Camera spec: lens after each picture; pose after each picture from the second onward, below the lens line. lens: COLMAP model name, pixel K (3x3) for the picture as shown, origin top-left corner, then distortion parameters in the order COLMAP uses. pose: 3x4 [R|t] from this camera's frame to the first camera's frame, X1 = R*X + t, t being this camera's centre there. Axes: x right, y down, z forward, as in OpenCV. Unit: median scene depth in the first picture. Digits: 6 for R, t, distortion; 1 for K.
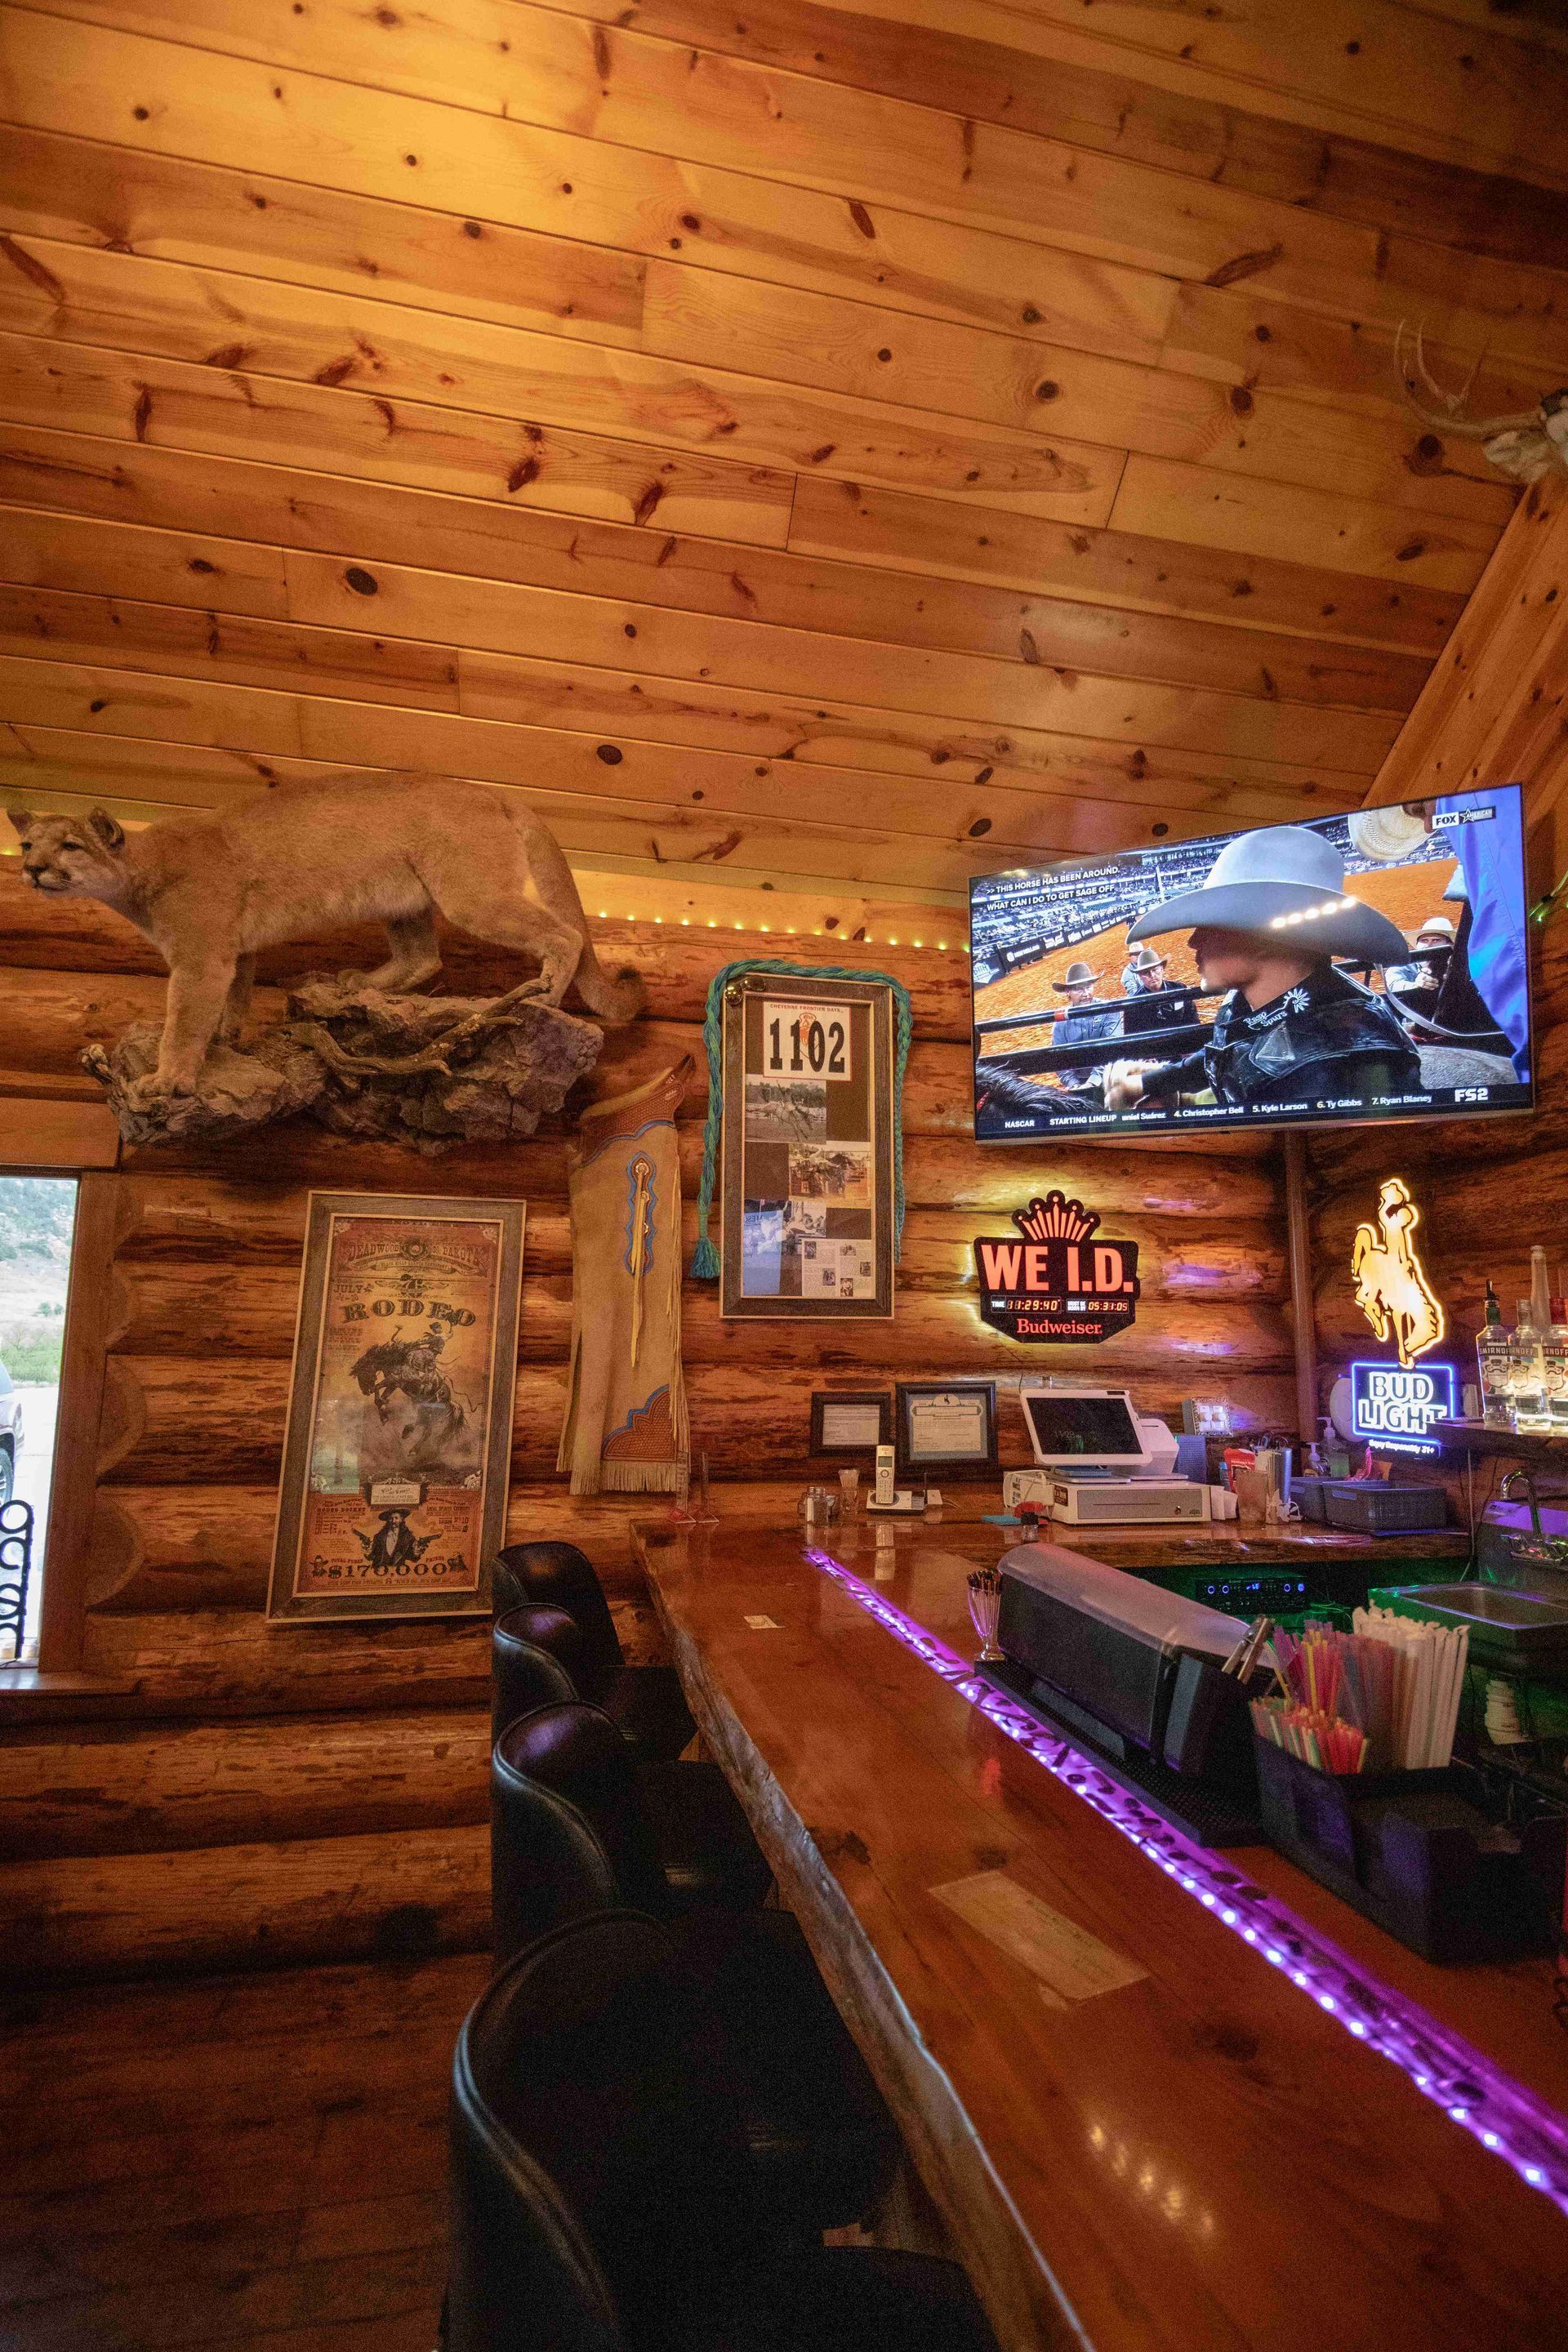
lens RADIAL K [[1125.6, 0, 777.3], [0, 1125.6, 1185.6], [0, 0, 1]] dist [0.039933, -0.039069]
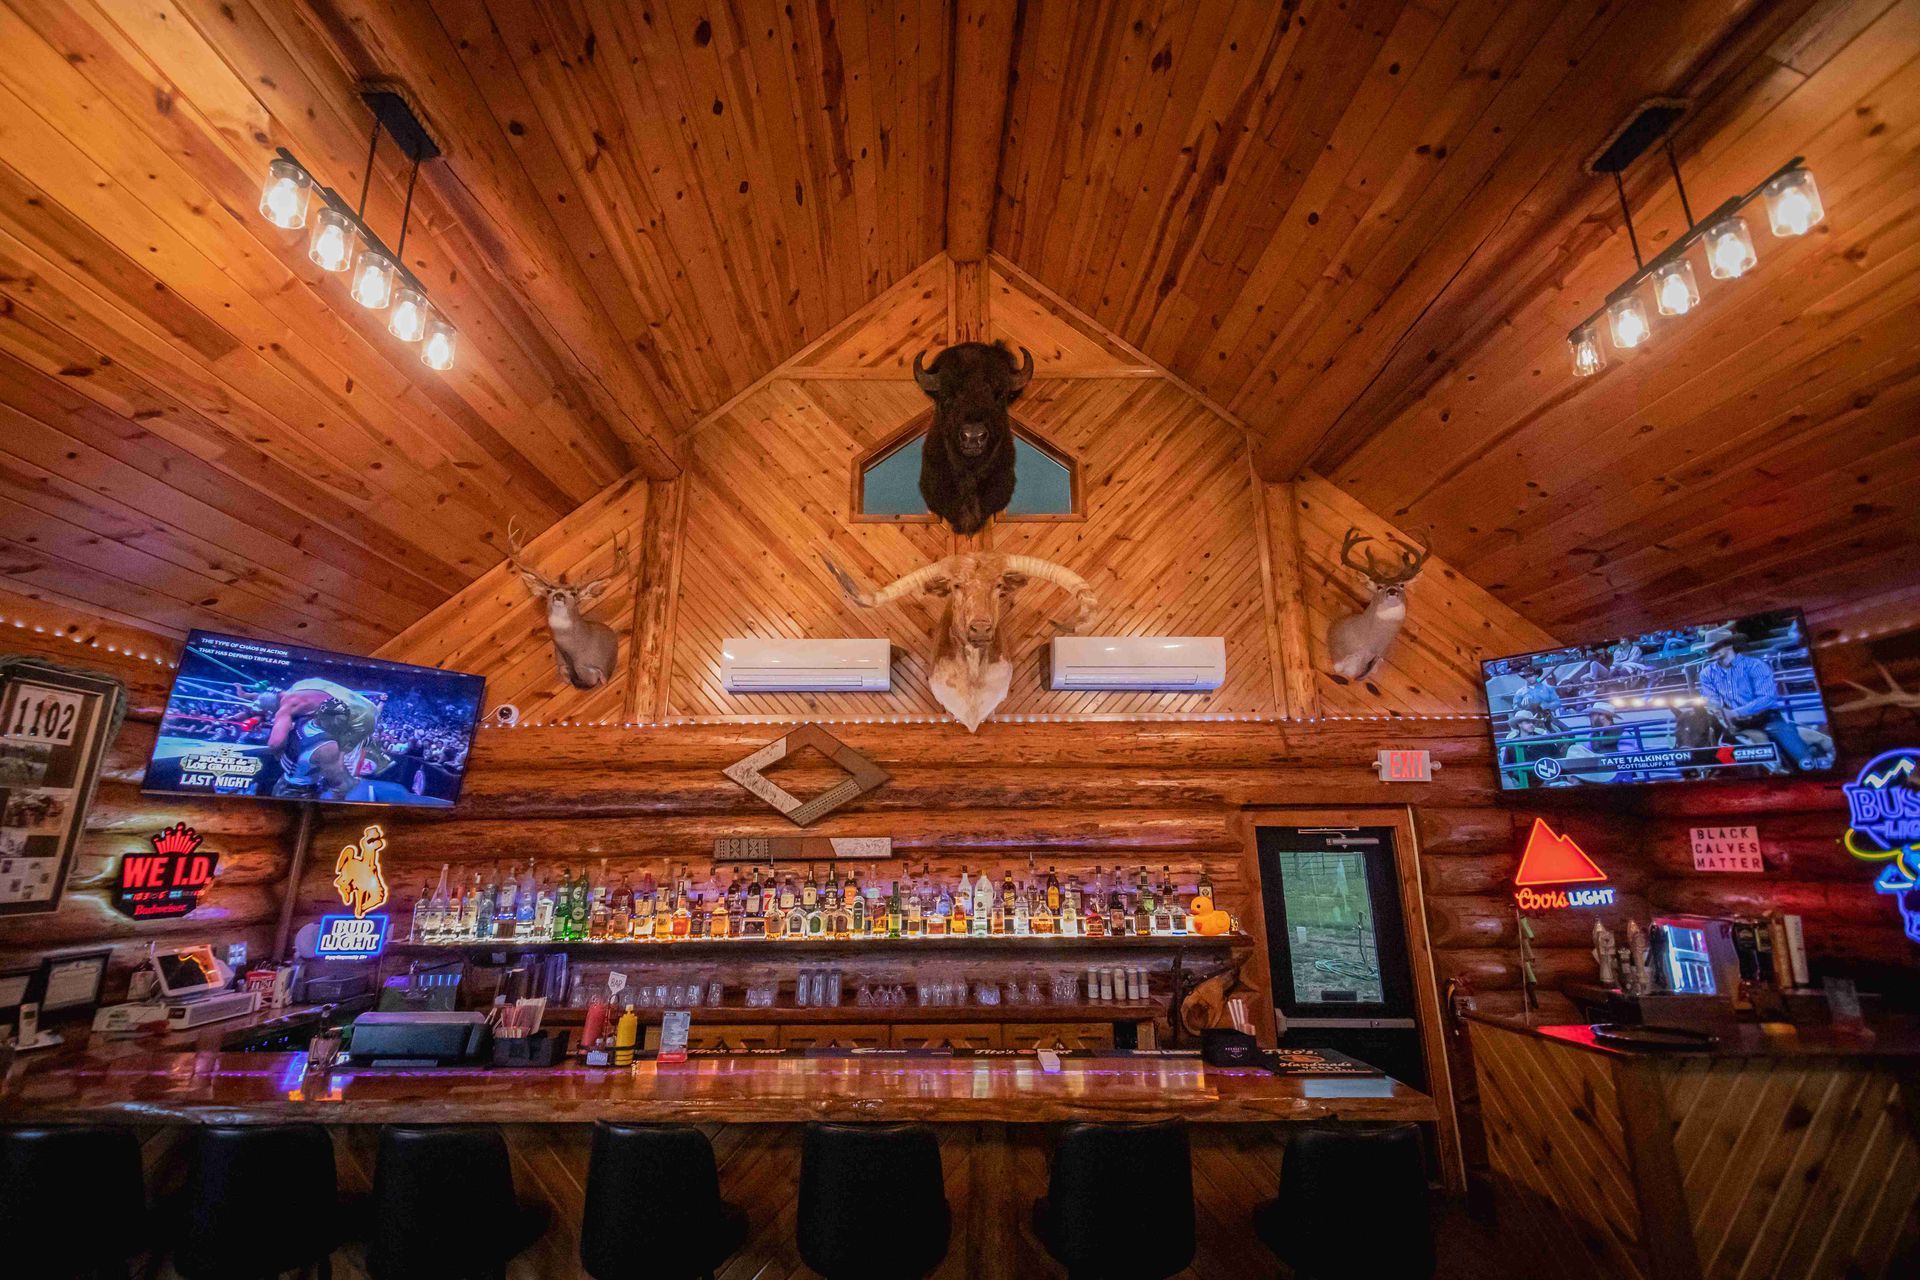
lens RADIAL K [[790.6, 0, 918.2], [0, 790.6, 639.1], [0, 0, 1]] dist [0.037948, -0.017223]
pose [[0.216628, 0.245326, 0.944927, -0.728639], [-0.130298, 0.966517, -0.221060, -0.139478], [-0.967520, -0.075235, 0.241340, -0.319213]]
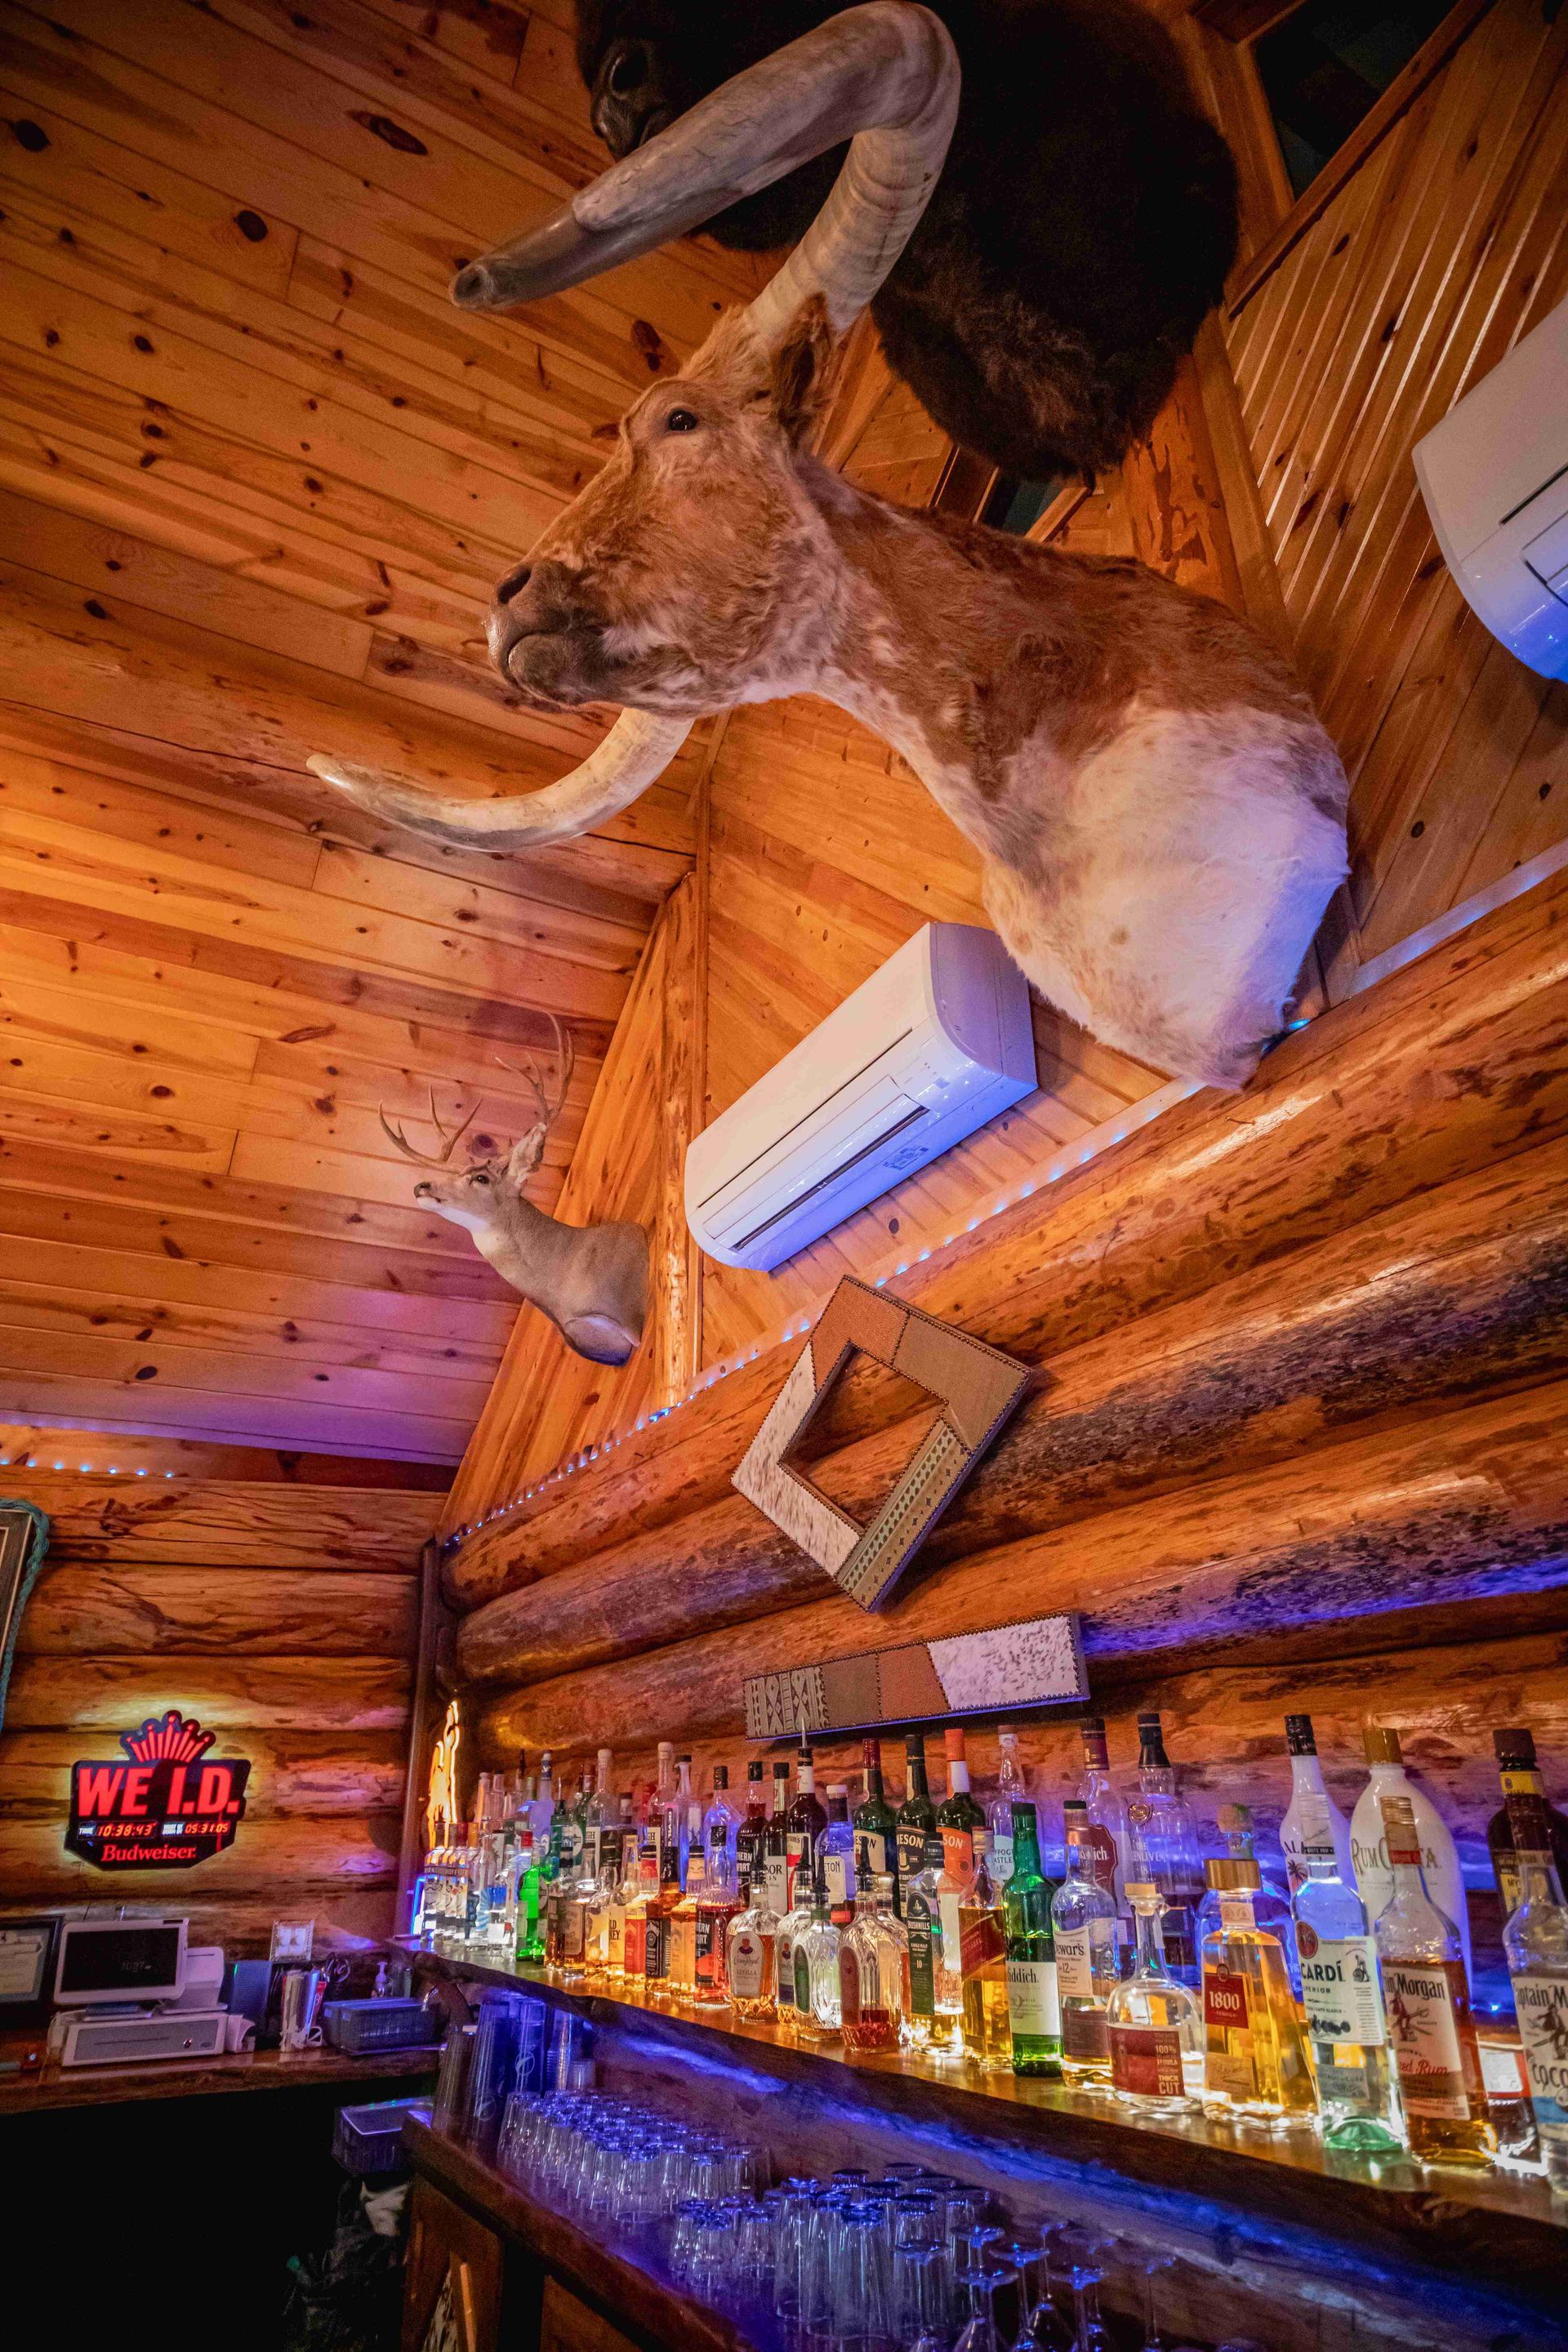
lens RADIAL K [[1332.5, 0, 757.1], [0, 1332.5, 1160.6], [0, 0, 1]] dist [0.040807, -0.034789]
pose [[0.959976, 0.100543, 0.261413, 0.409849], [-0.014694, 0.950141, -0.311475, -0.107035], [-0.279696, 0.295167, 0.913590, -0.510344]]
